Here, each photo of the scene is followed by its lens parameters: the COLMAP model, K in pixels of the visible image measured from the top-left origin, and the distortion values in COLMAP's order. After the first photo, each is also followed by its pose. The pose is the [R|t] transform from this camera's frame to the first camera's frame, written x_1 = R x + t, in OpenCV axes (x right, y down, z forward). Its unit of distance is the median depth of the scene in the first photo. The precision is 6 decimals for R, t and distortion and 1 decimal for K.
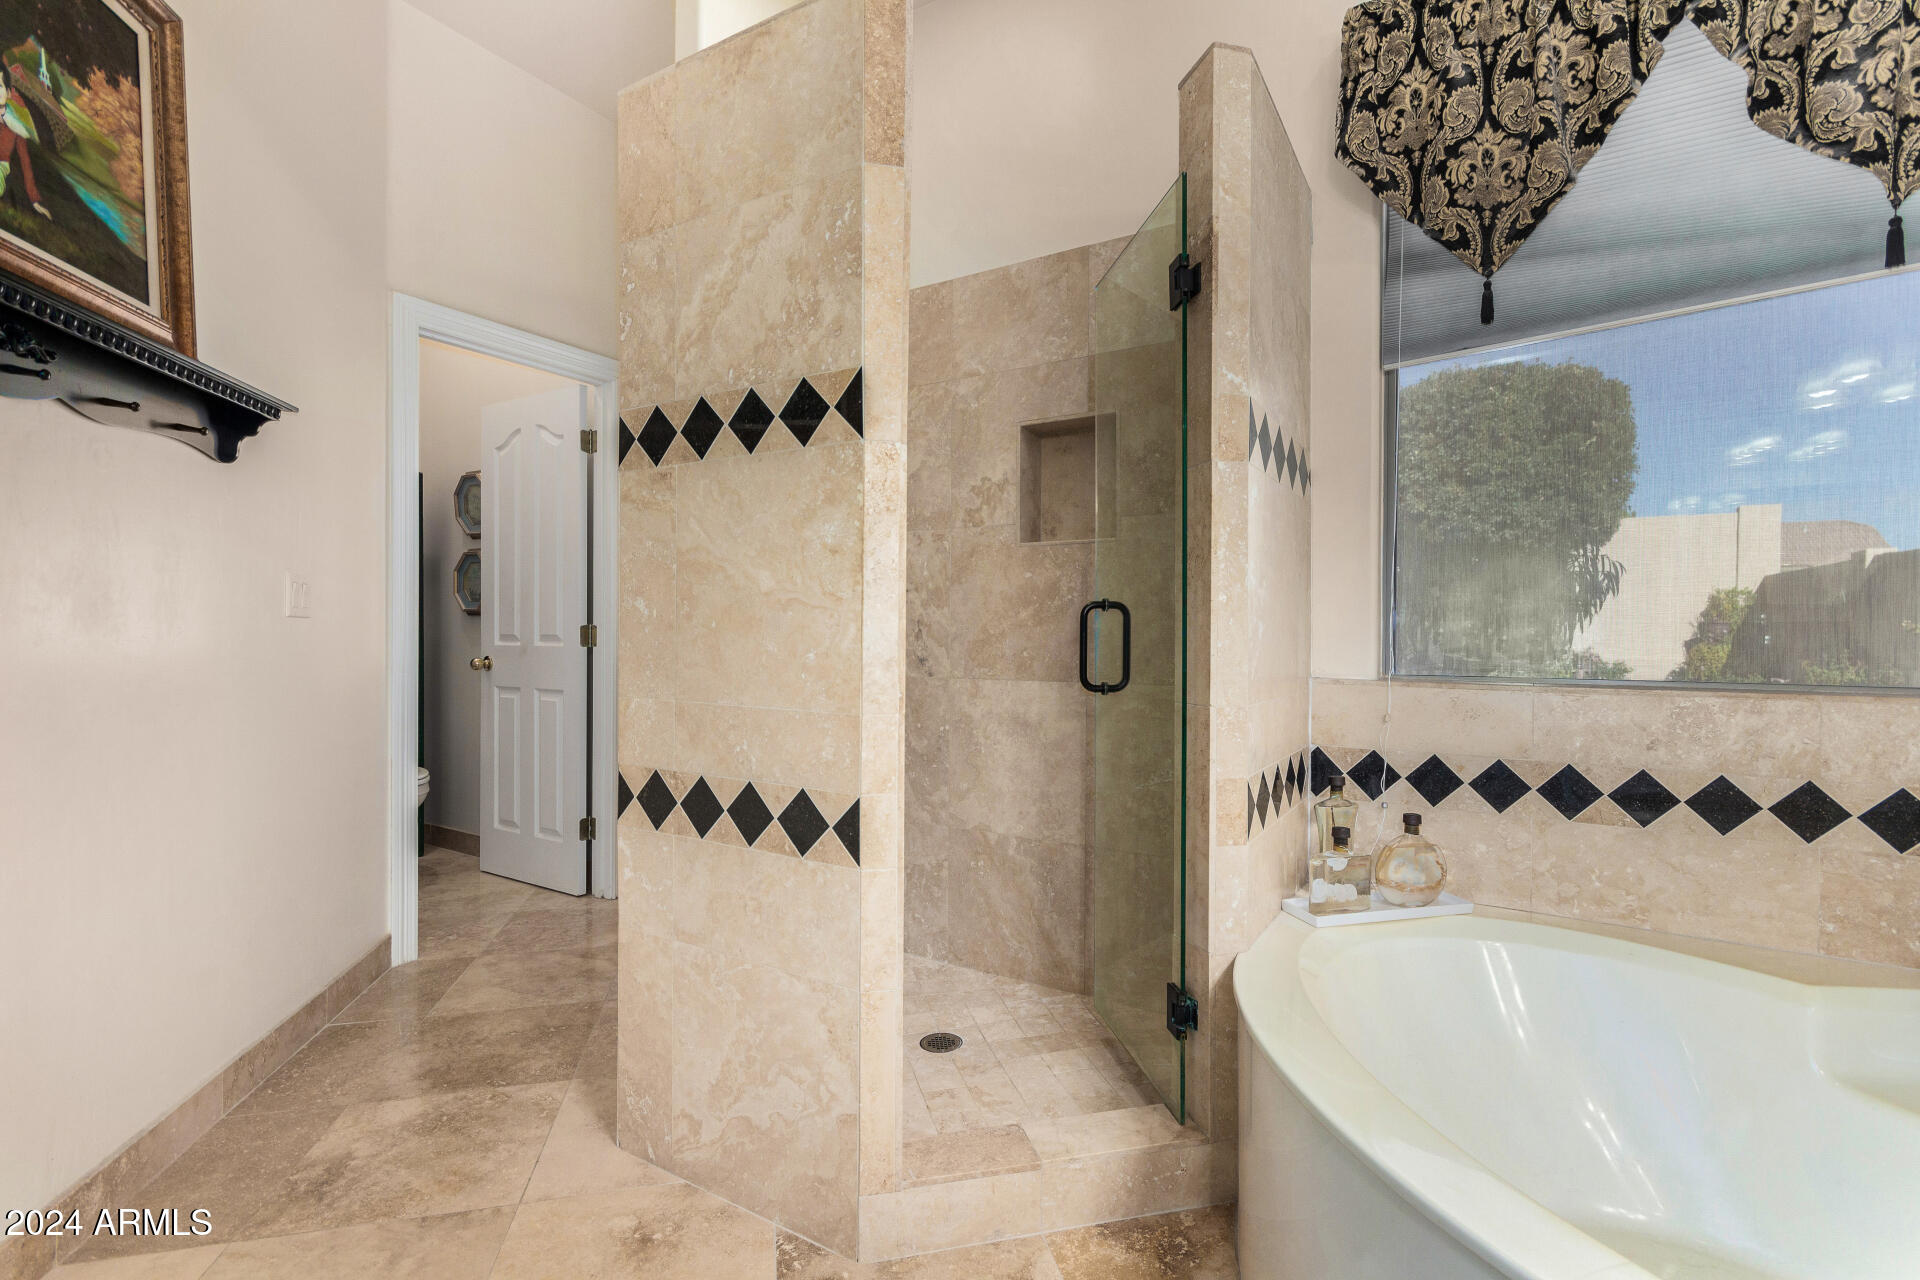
lens RADIAL K [[893.4, 0, 968.6], [0, 893.4, 638.9], [0, 0, 1]] dist [0.000349, 0.001795]
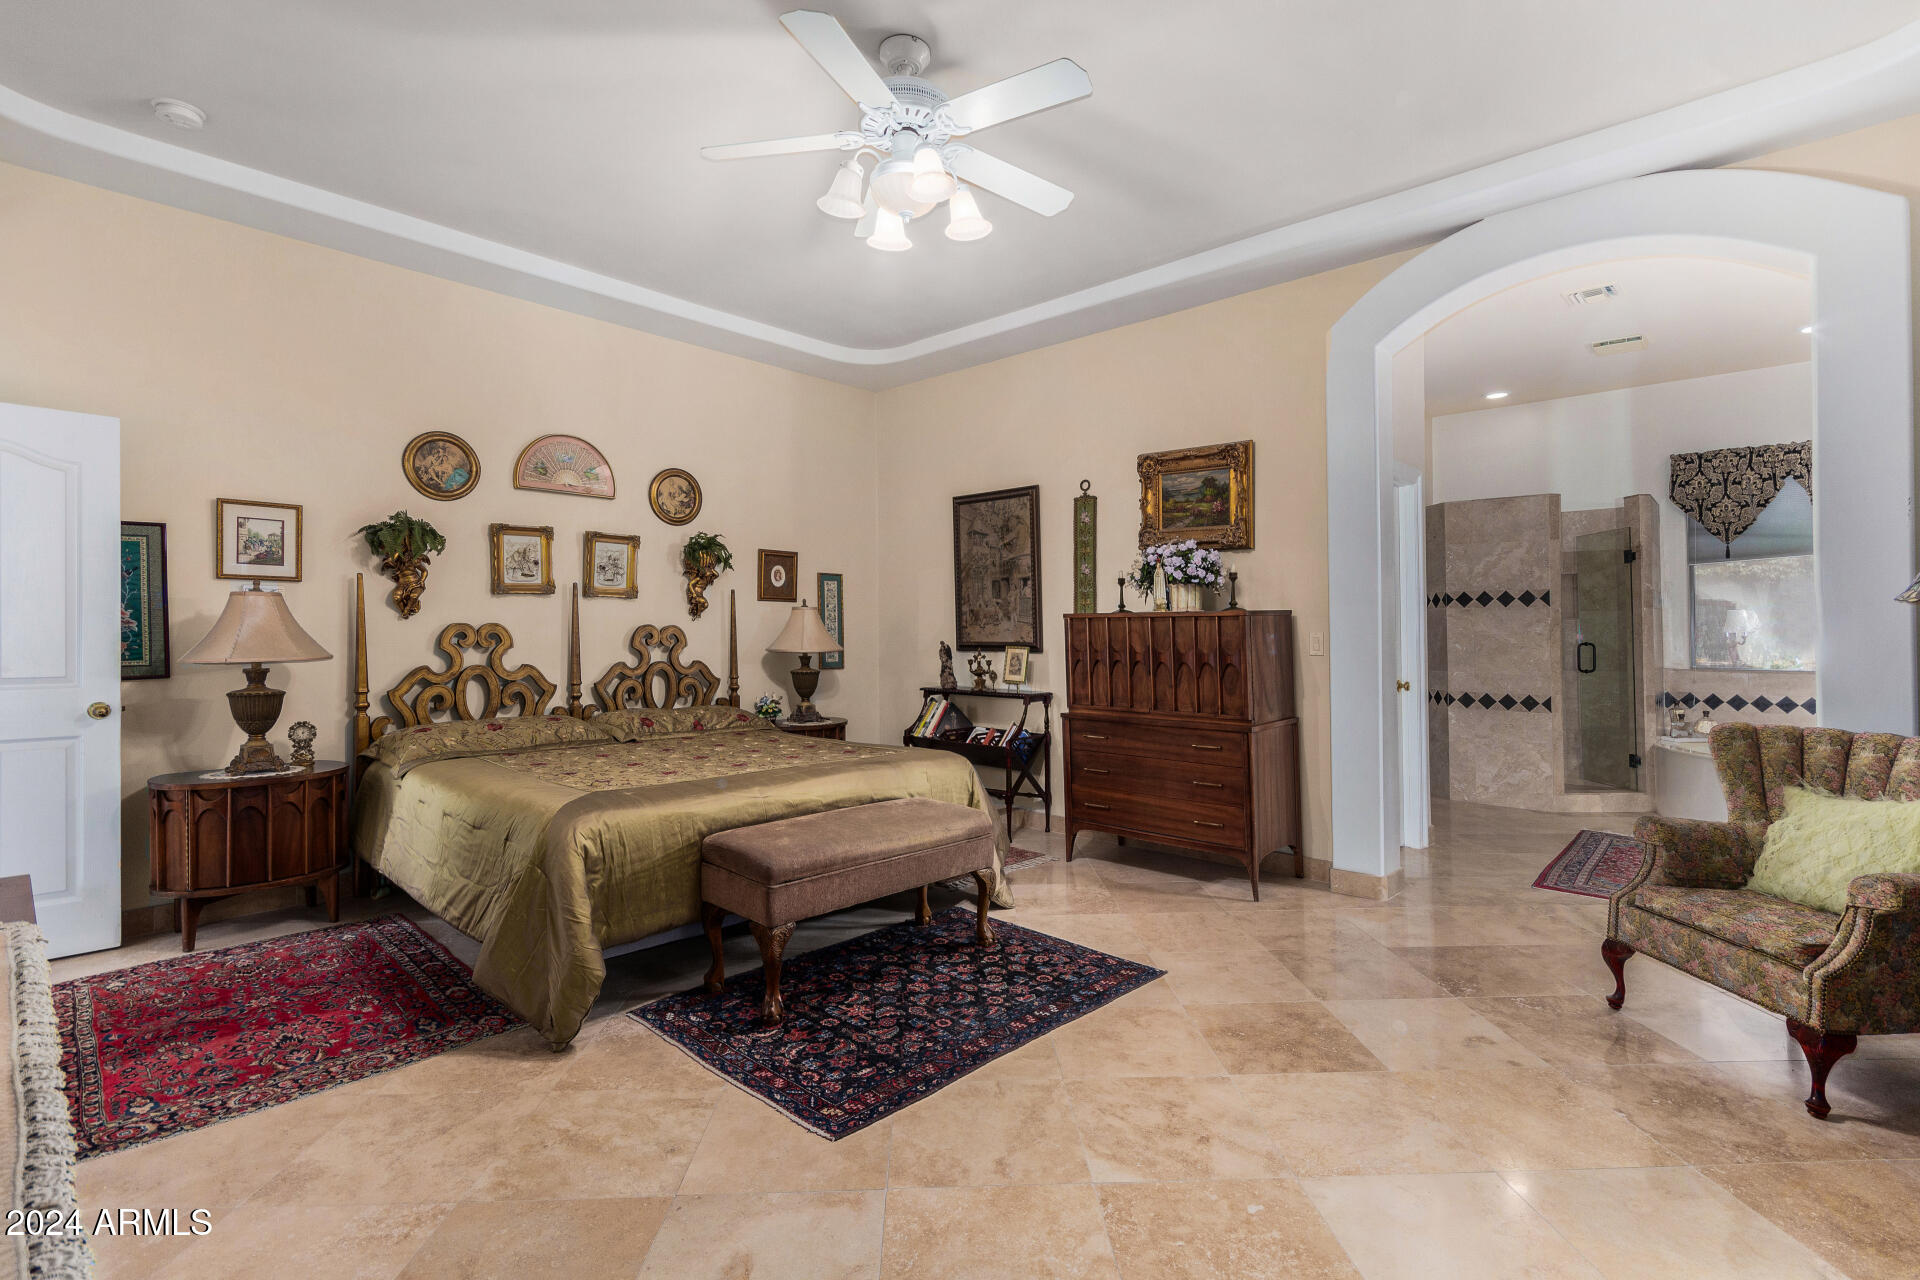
lens RADIAL K [[893.4, 0, 957.3], [0, 893.4, 611.1], [0, 0, 1]] dist [0.000349, 0.001795]
pose [[0.980480, -0.008056, -0.196452, -1.581113], [0.000869, 0.999328, -0.036641, -0.047817], [0.196616, 0.035755, 0.979829, -2.823364]]
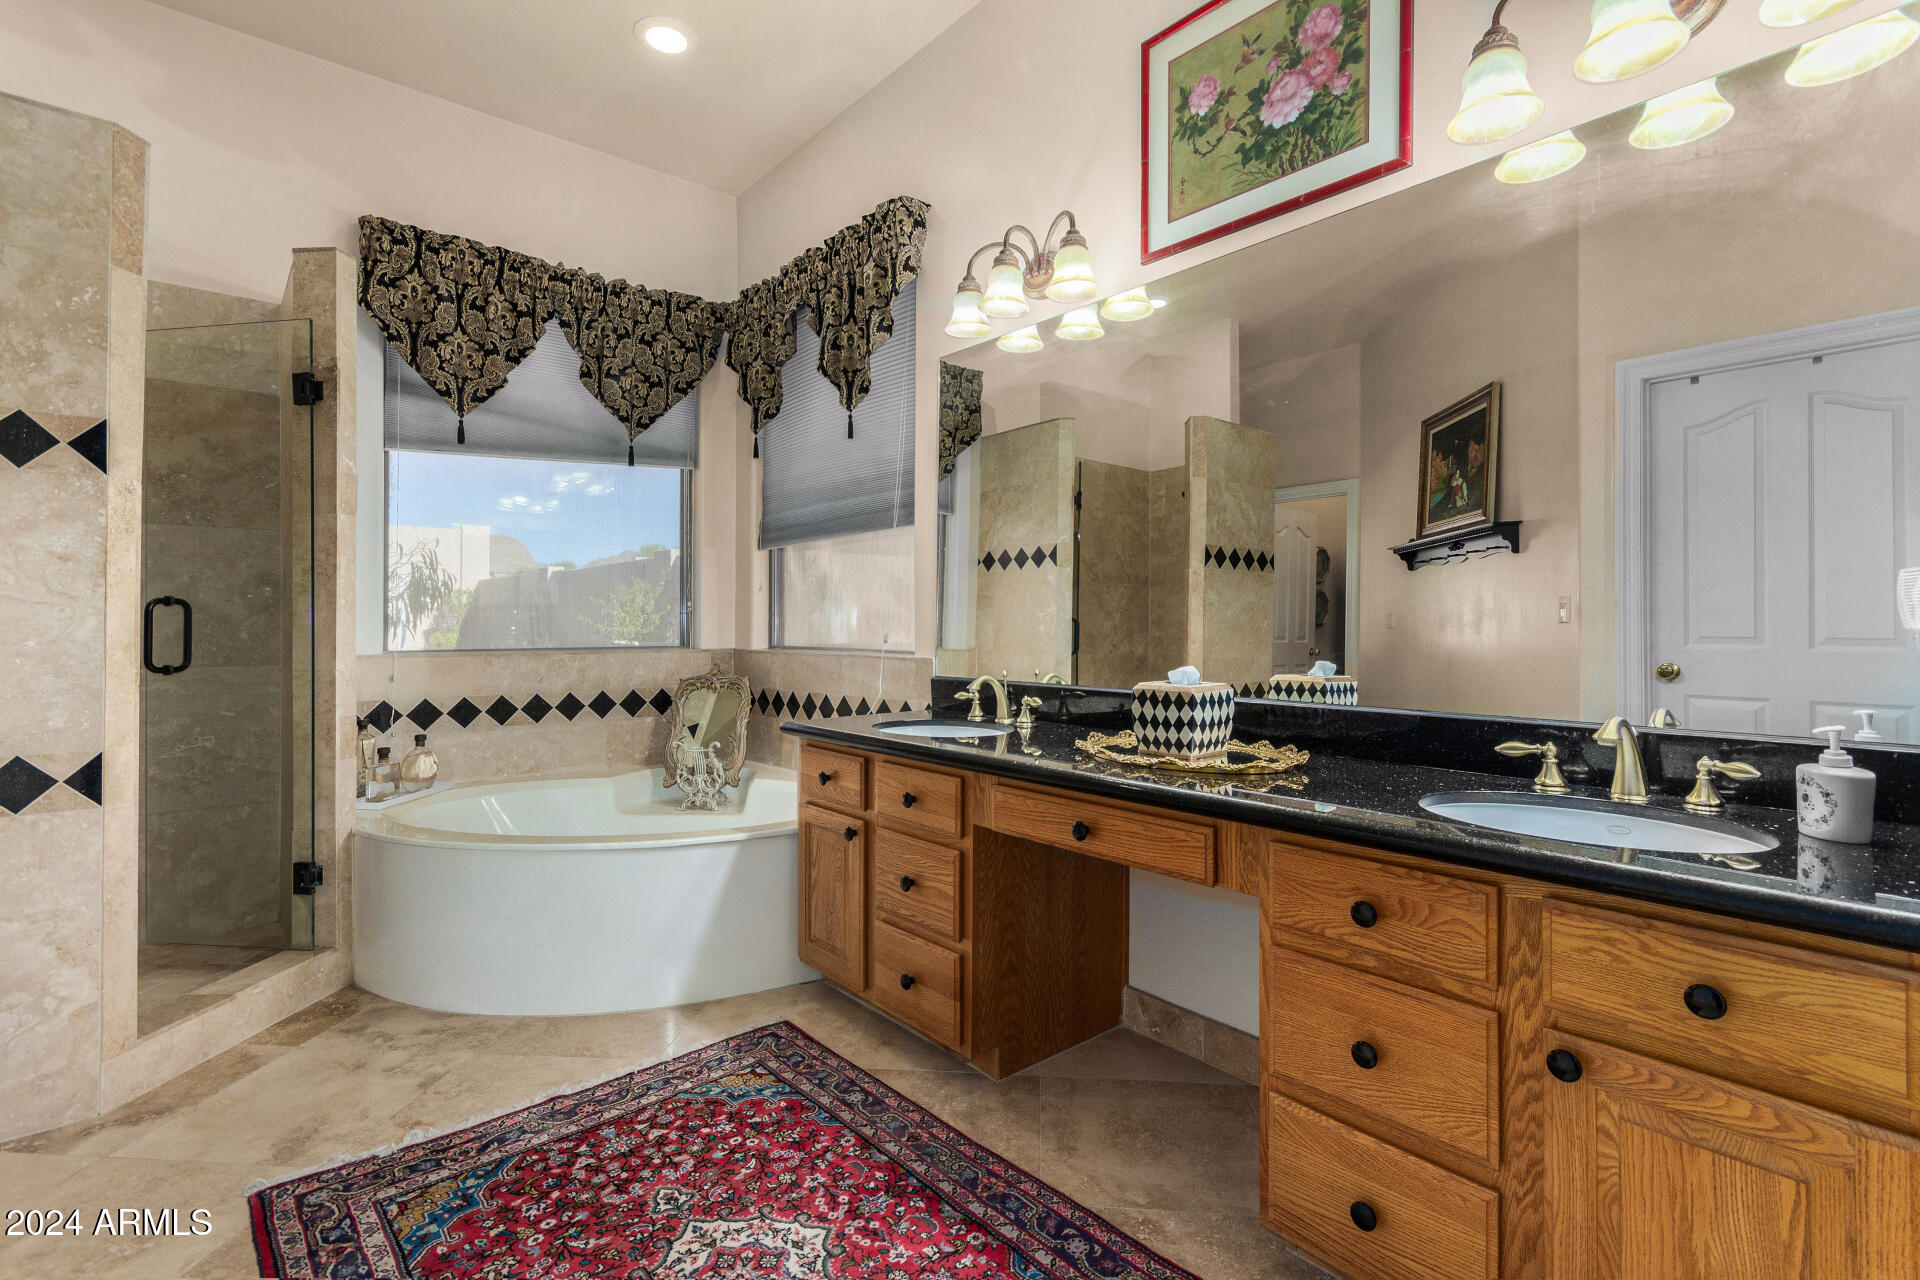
lens RADIAL K [[893.4, 0, 983.8], [0, 893.4, 612.0], [0, 0, 1]] dist [0.000349, 0.001795]
pose [[0.291403, 0.008858, 0.956559, -0.803352], [0.011034, 0.999859, -0.012620, 0.004979], [-0.956537, 0.014232, 0.291265, -0.483284]]
